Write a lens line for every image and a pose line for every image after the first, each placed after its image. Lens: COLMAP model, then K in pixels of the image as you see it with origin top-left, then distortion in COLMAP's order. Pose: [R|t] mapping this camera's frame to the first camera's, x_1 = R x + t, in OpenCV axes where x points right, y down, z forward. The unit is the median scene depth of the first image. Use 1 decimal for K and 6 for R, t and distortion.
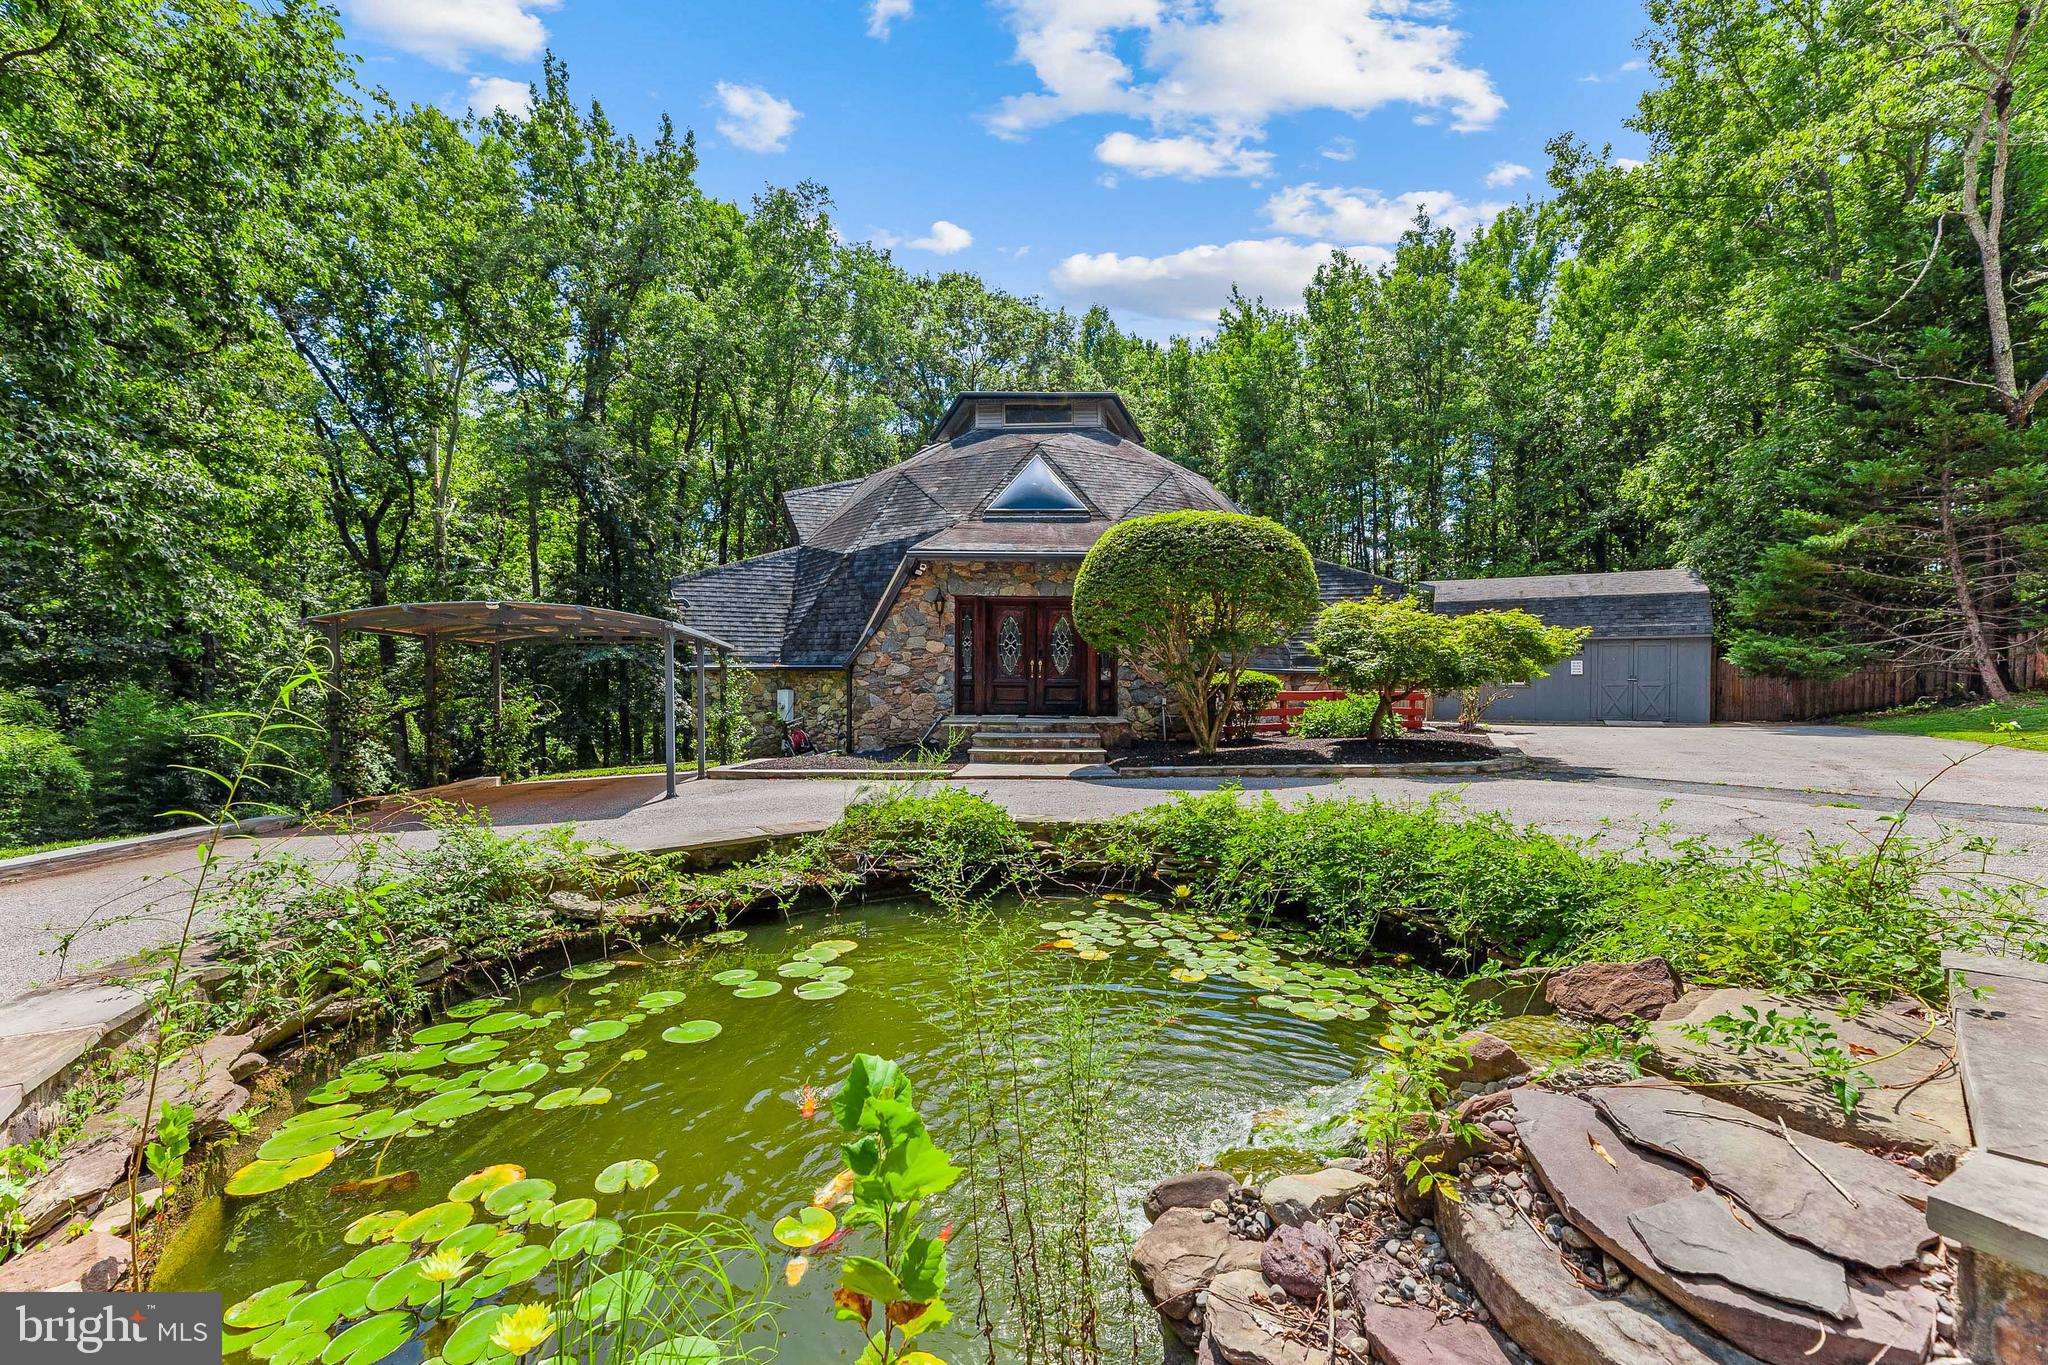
lens RADIAL K [[850.0, 0, 1036.1], [0, 850.0, 693.3], [0, 0, 1]] dist [0.004916, 0.000567]
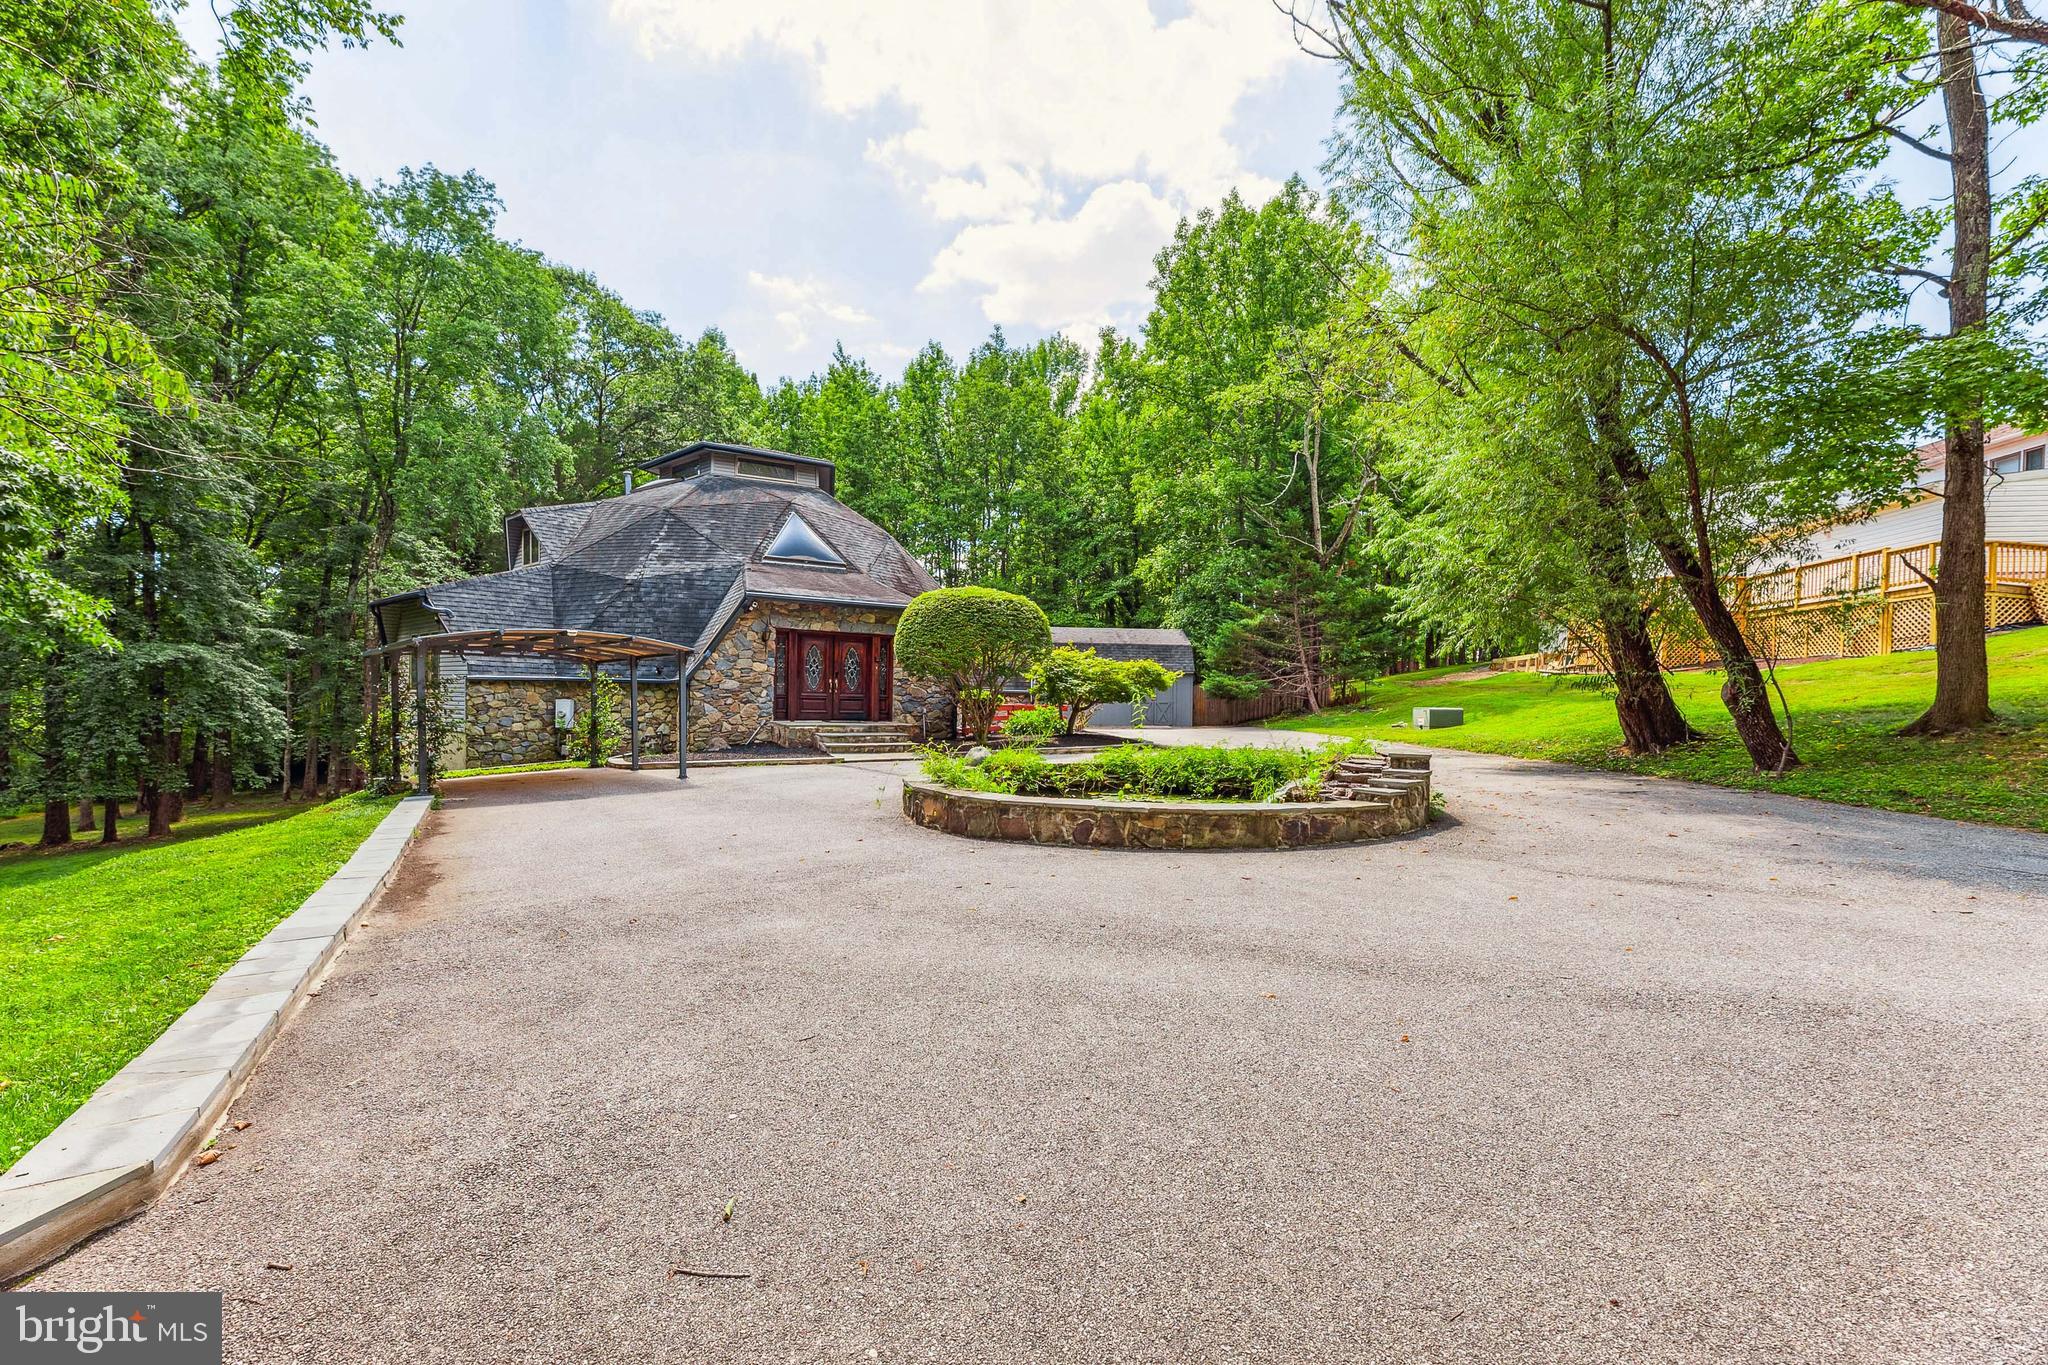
lens RADIAL K [[850.0, 0, 1036.7], [0, 850.0, 703.4], [0, 0, 1]] dist [0.004916, 0.000567]
pose [[0.848651, 0.009162, 0.528874, -0.630462], [-0.006132, 0.999953, -0.007484, 0.009519], [-0.528918, 0.003108, 0.848667, -0.430371]]
